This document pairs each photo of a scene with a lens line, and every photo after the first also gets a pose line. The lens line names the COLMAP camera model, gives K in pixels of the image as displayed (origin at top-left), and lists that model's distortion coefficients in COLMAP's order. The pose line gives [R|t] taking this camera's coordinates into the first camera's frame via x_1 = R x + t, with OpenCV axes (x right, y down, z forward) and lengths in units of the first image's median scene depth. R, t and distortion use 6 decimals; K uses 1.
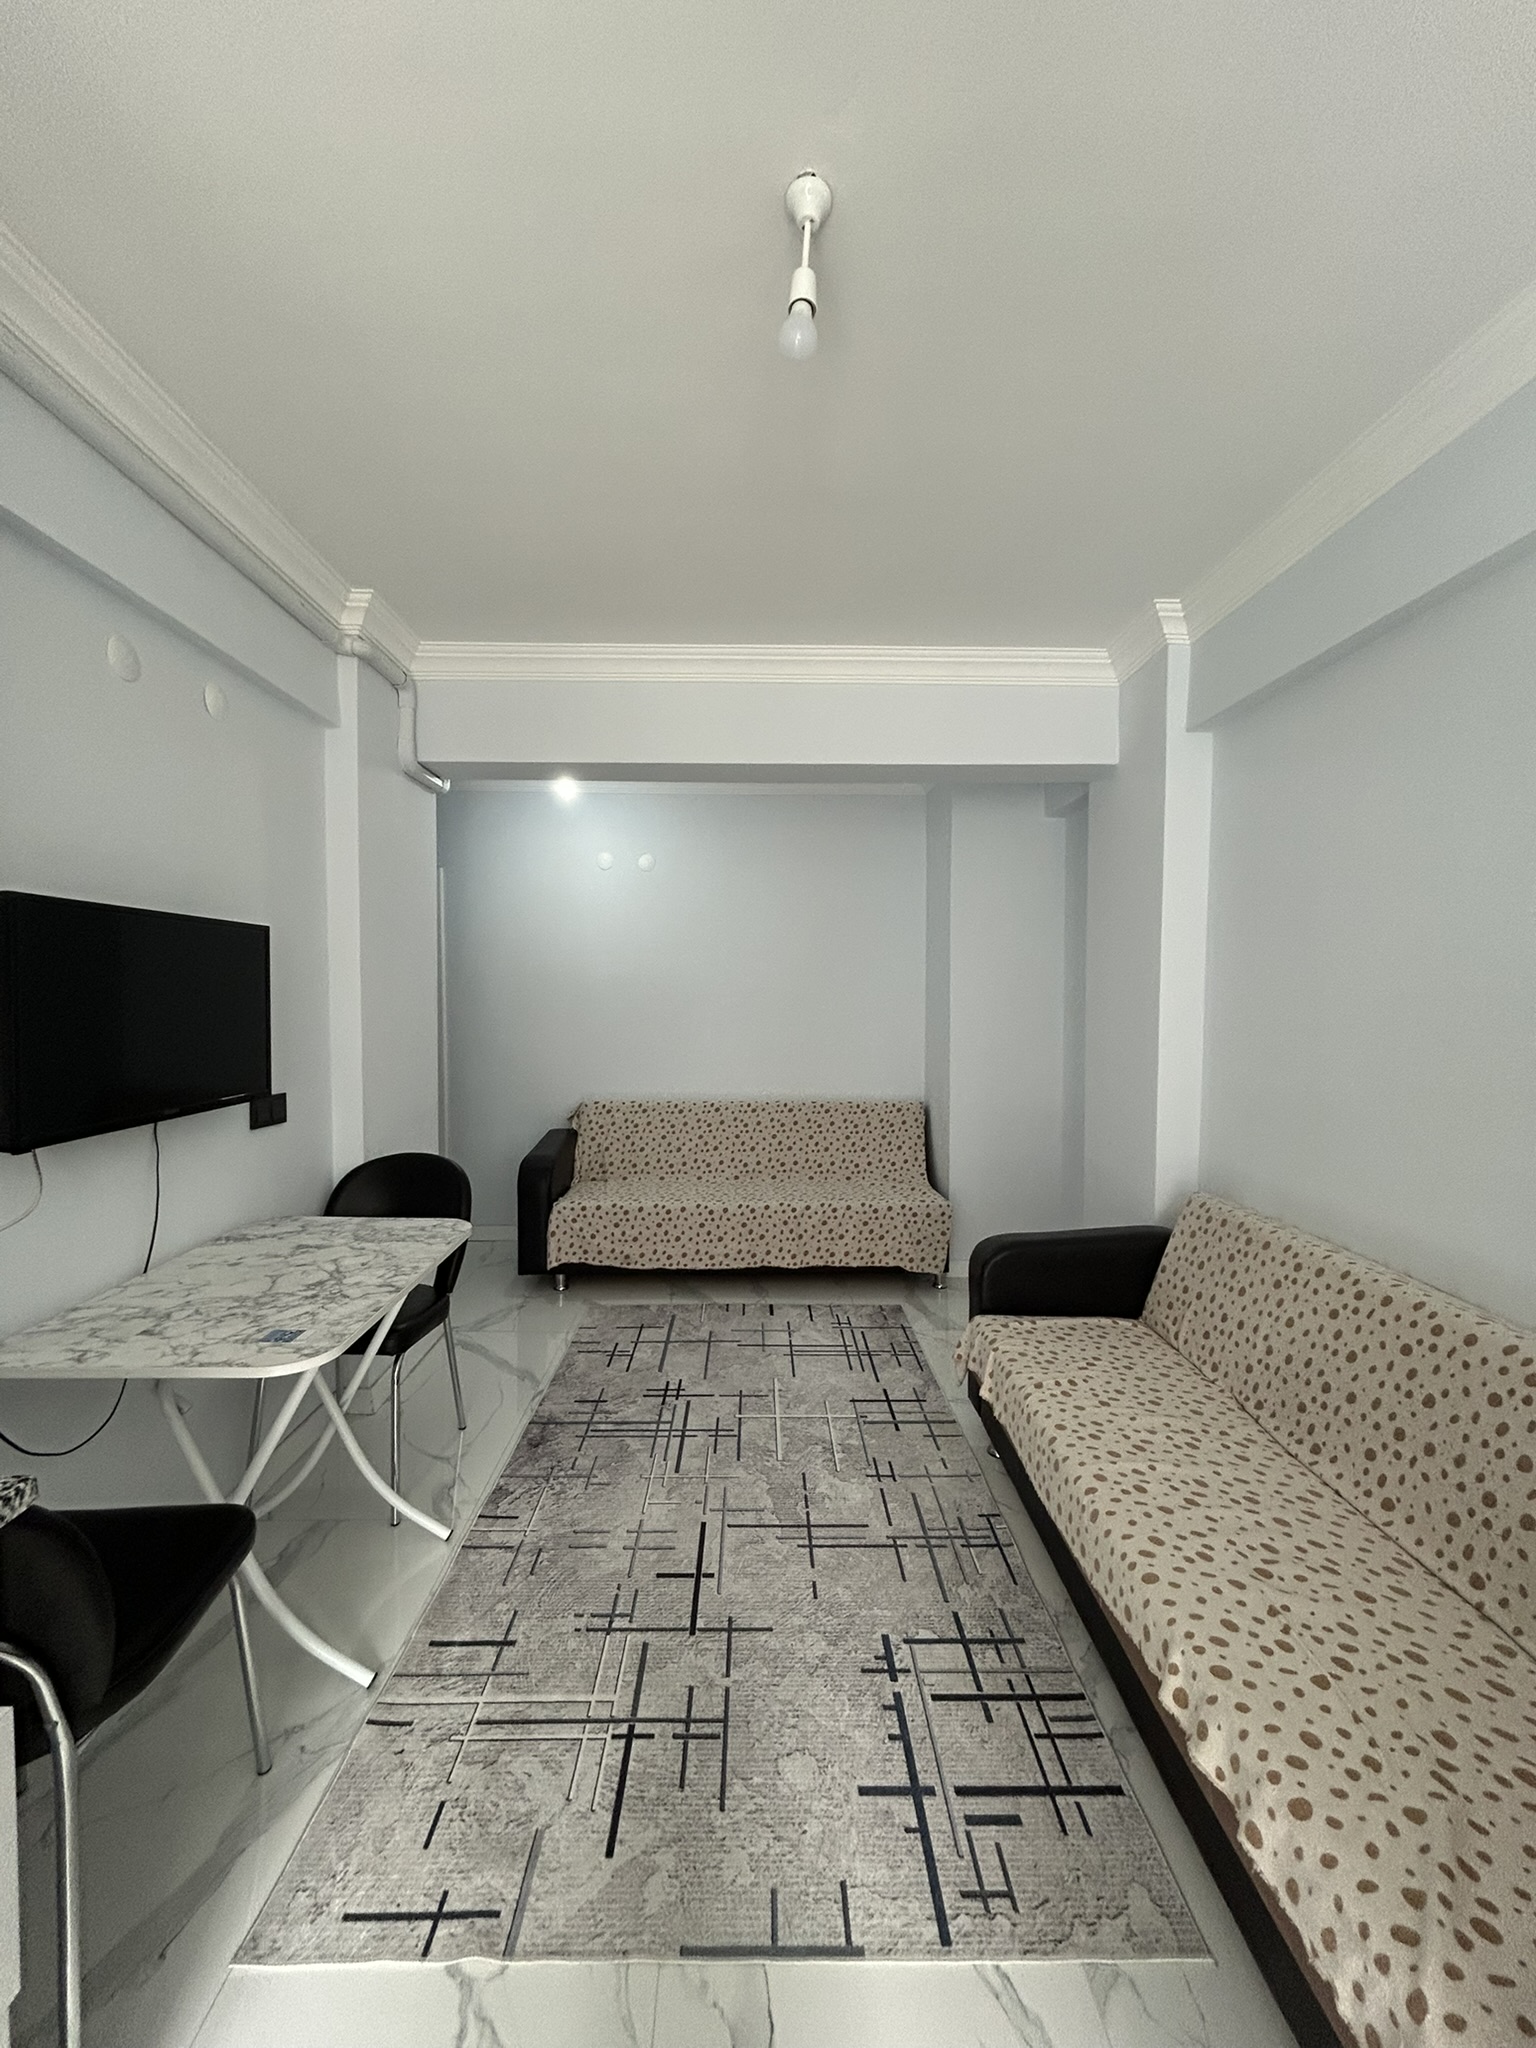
lens RADIAL K [[821.3, 0, 769.8], [0, 821.3, 1024.0], [0, 0, 1]] dist [-0.000365, 0.000623]
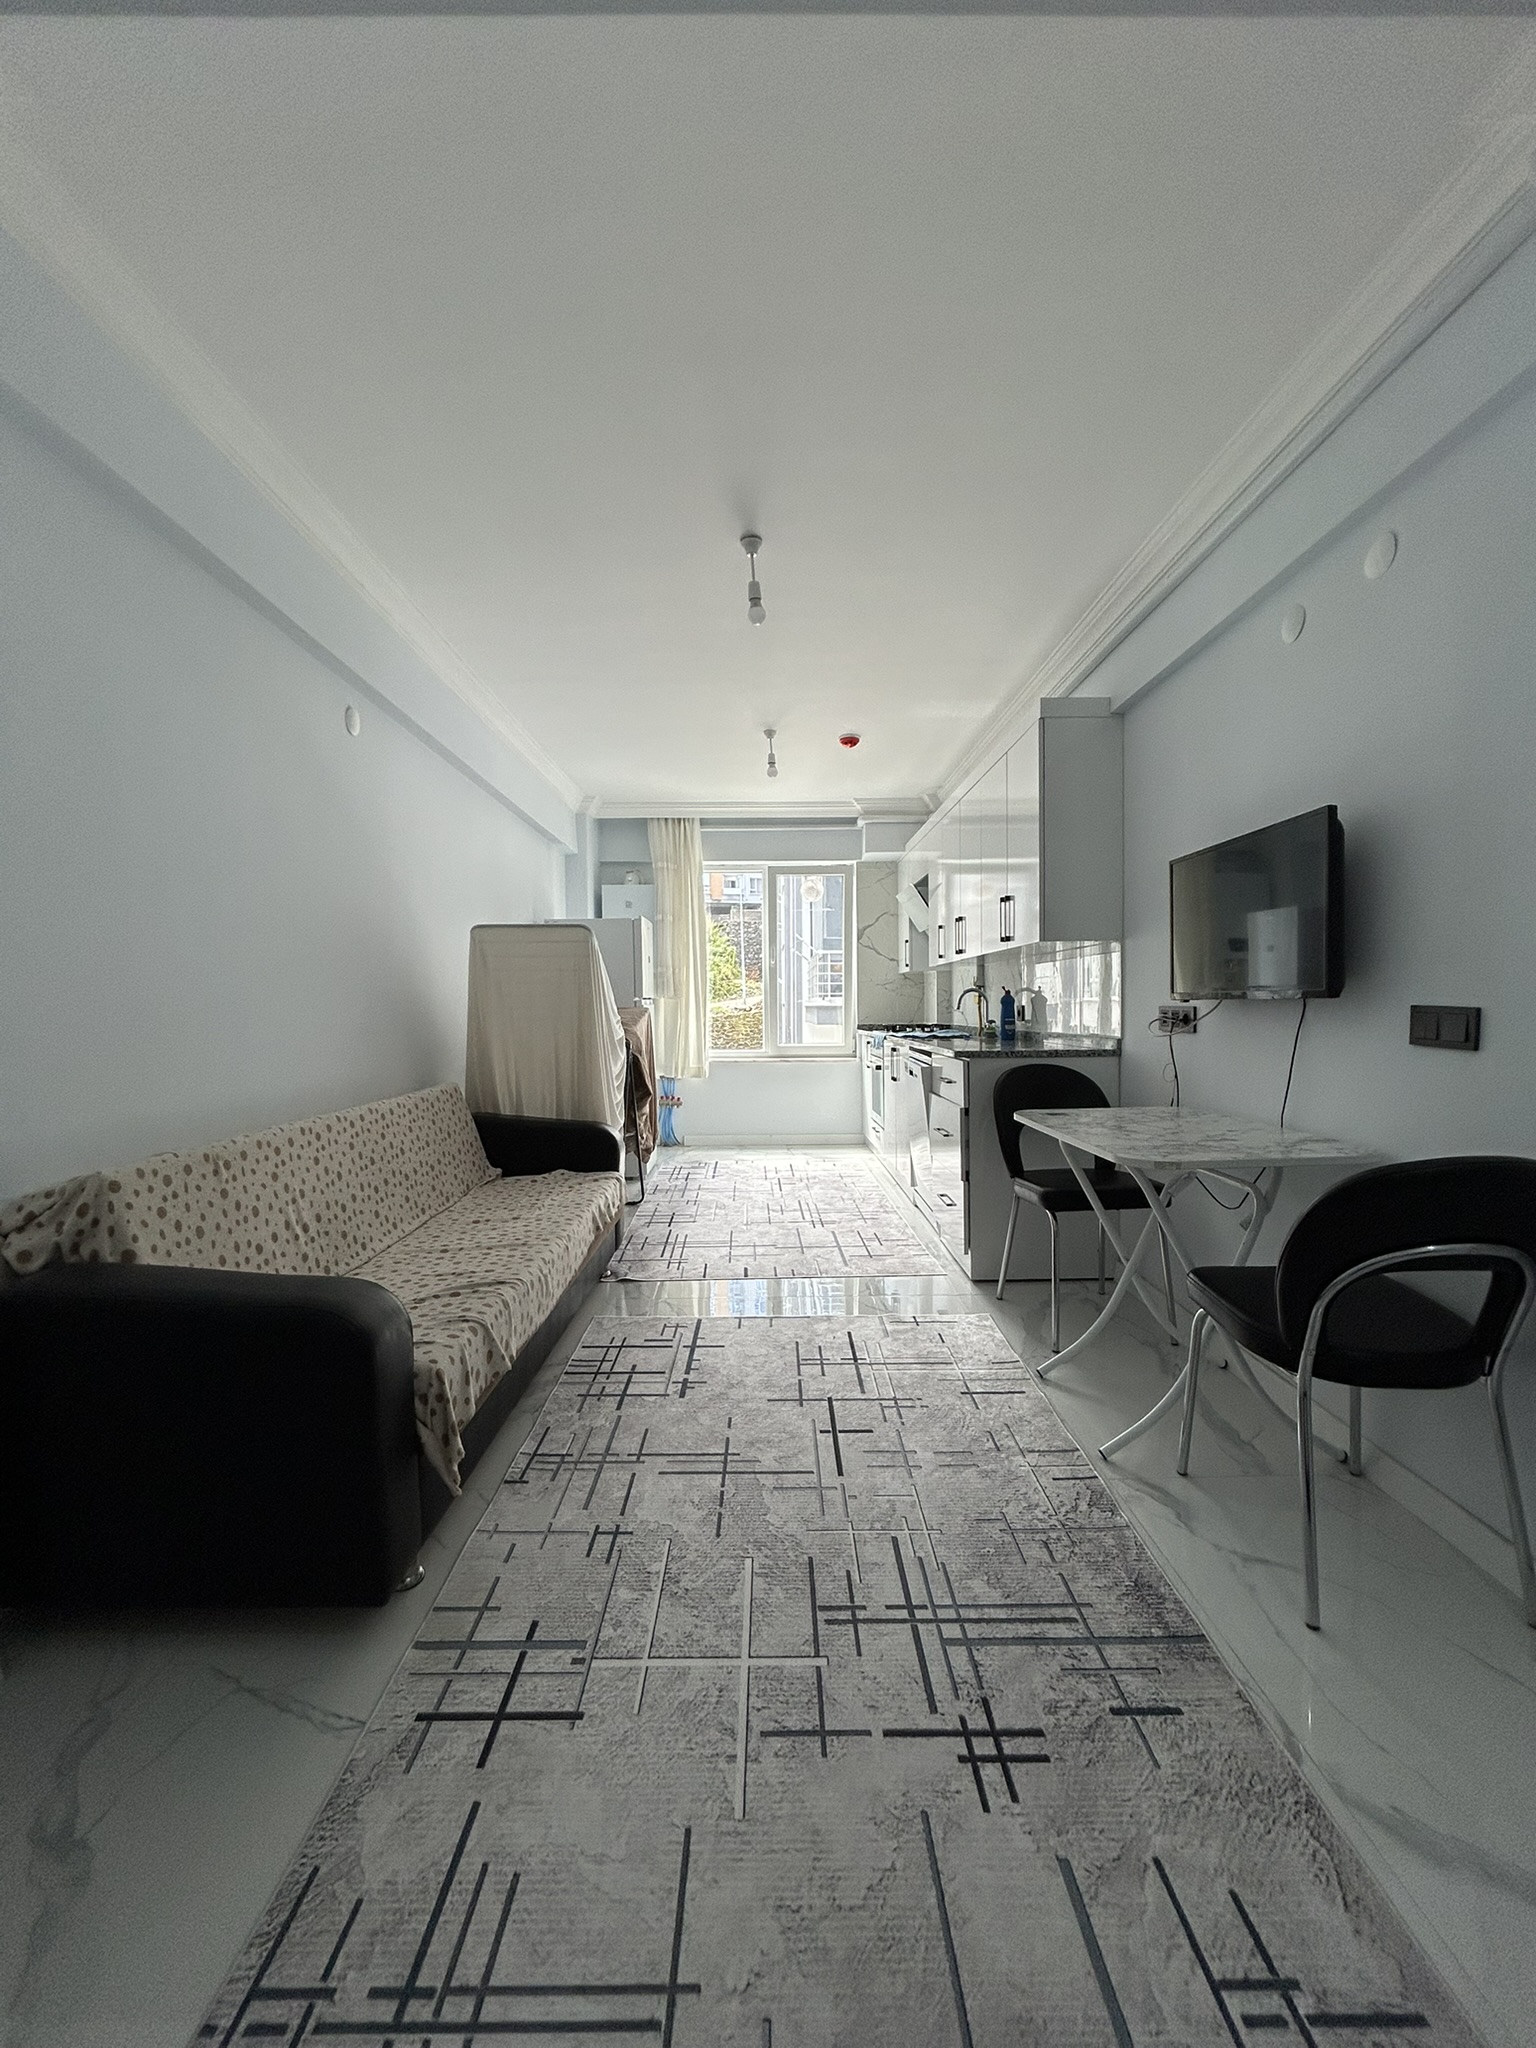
lens RADIAL K [[821.3, 0, 765.0], [0, 821.3, 1026.4], [0, 0, 1]] dist [-0.000365, 0.000623]
pose [[-0.999710, -0.000557, 0.024061, -0.018997], [0.001038, 0.997805, 0.066217, 0.057259], [-0.024045, 0.066222, -0.997515, 1.854199]]
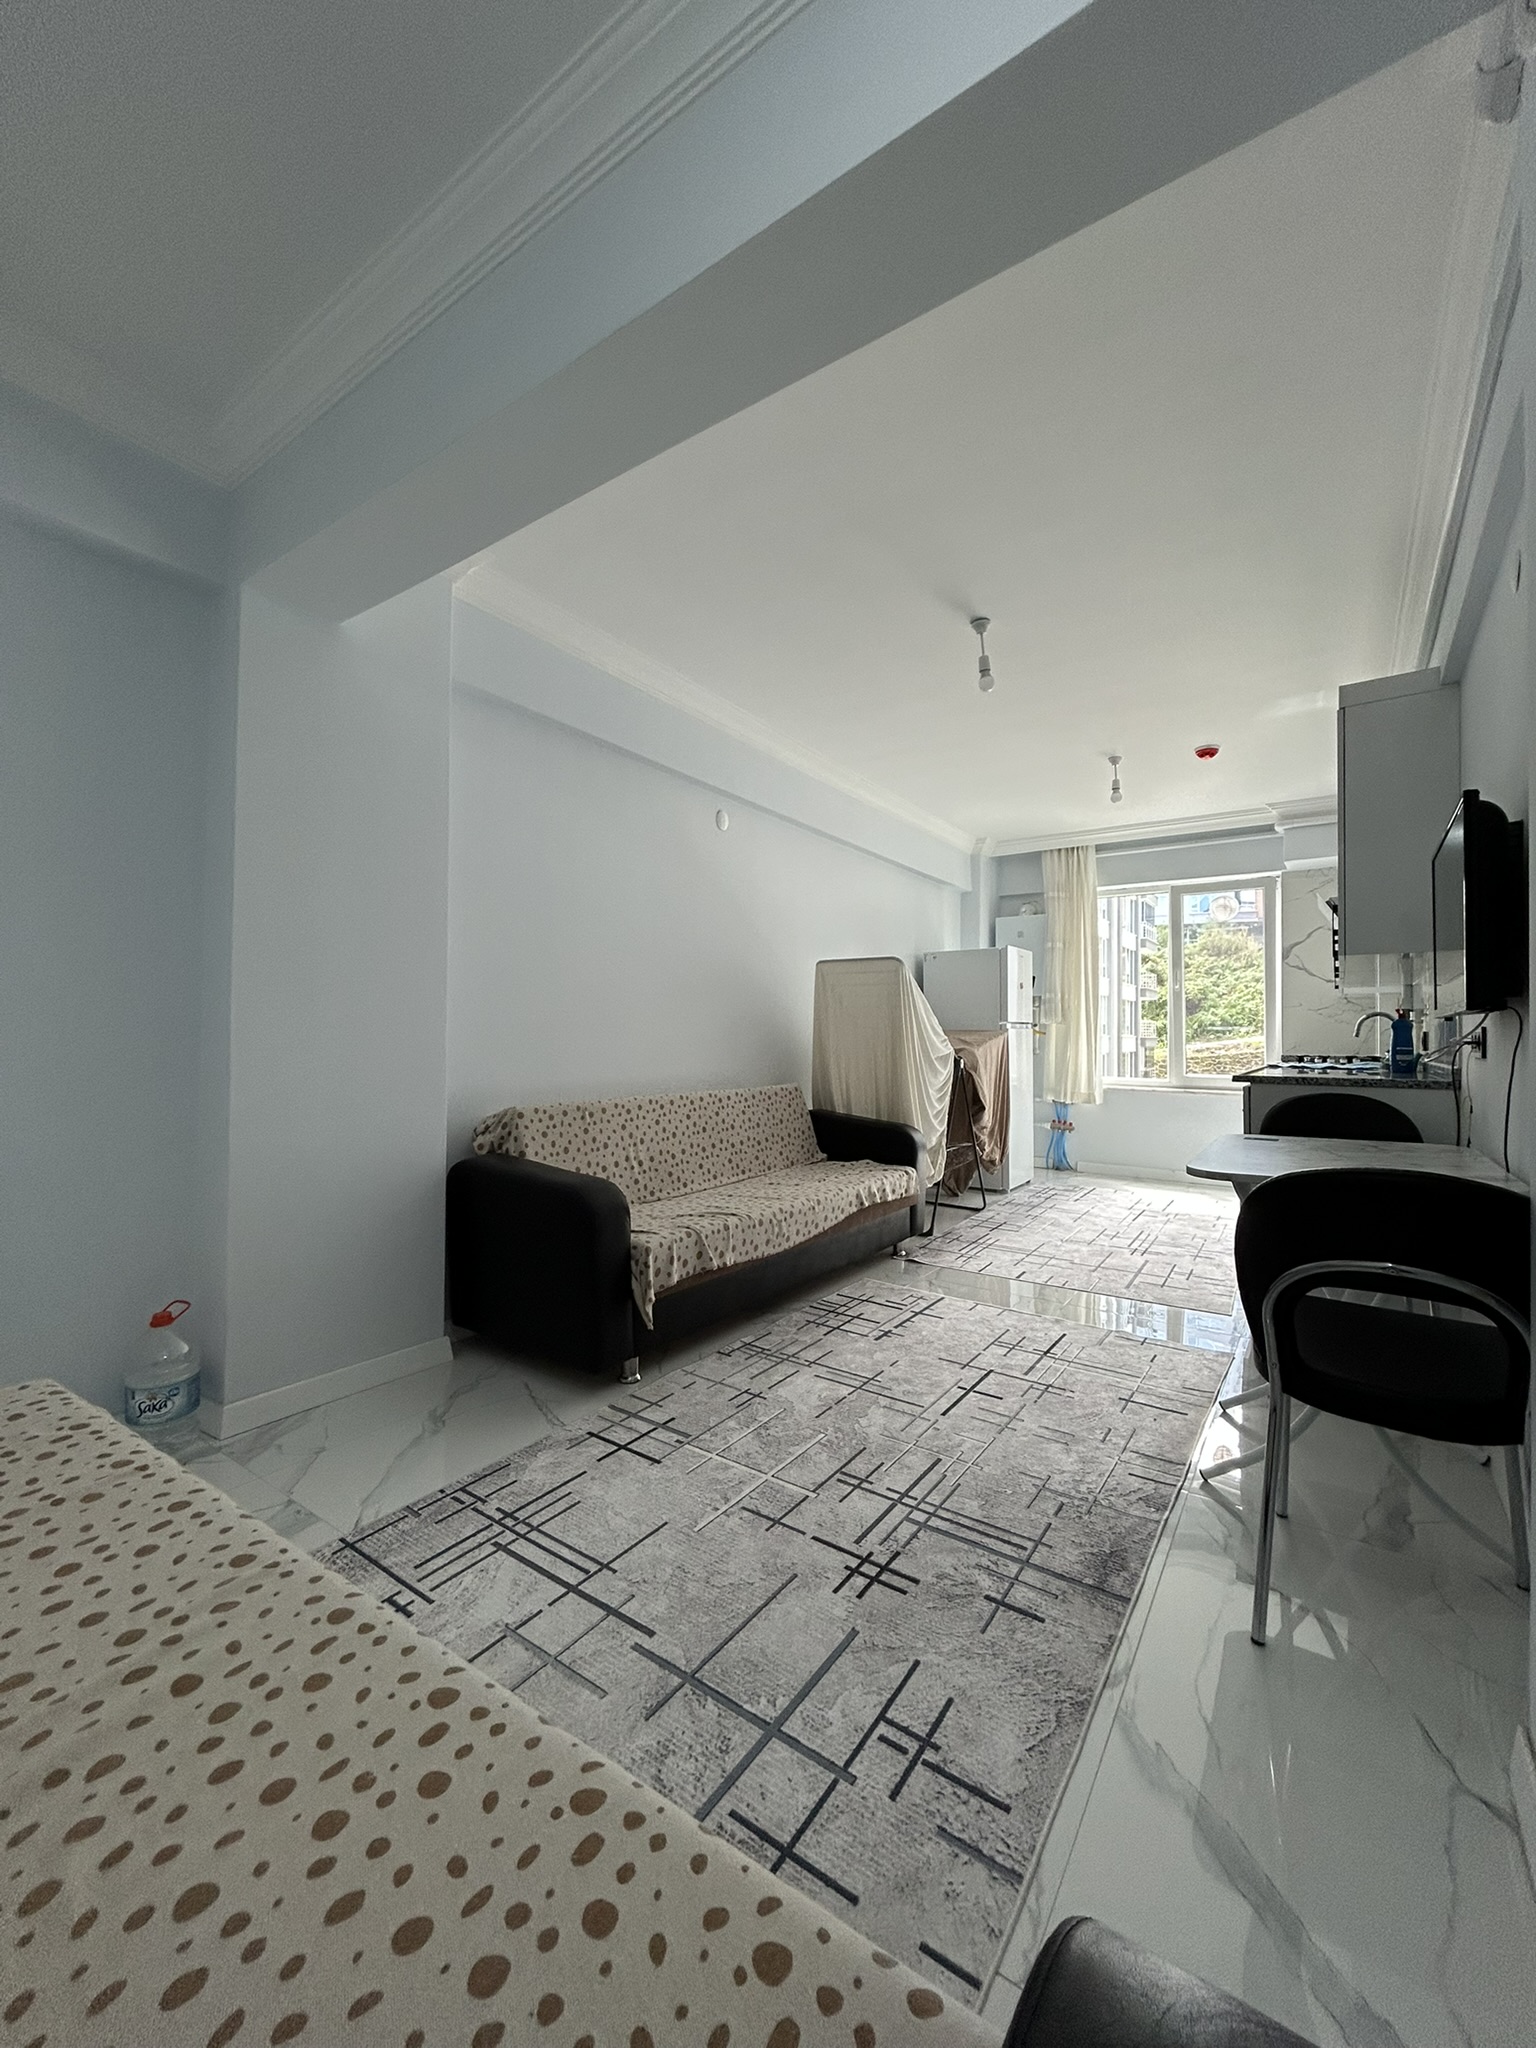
lens RADIAL K [[821.3, 0, 767.2], [0, 821.3, 1026.9], [0, 0, 1]] dist [-0.000365, 0.000623]
pose [[-0.801565, -0.009250, 0.597836, -0.525909], [0.008070, 0.999622, 0.026286, 0.074939], [-0.597853, 0.025895, -0.801187, 1.961608]]
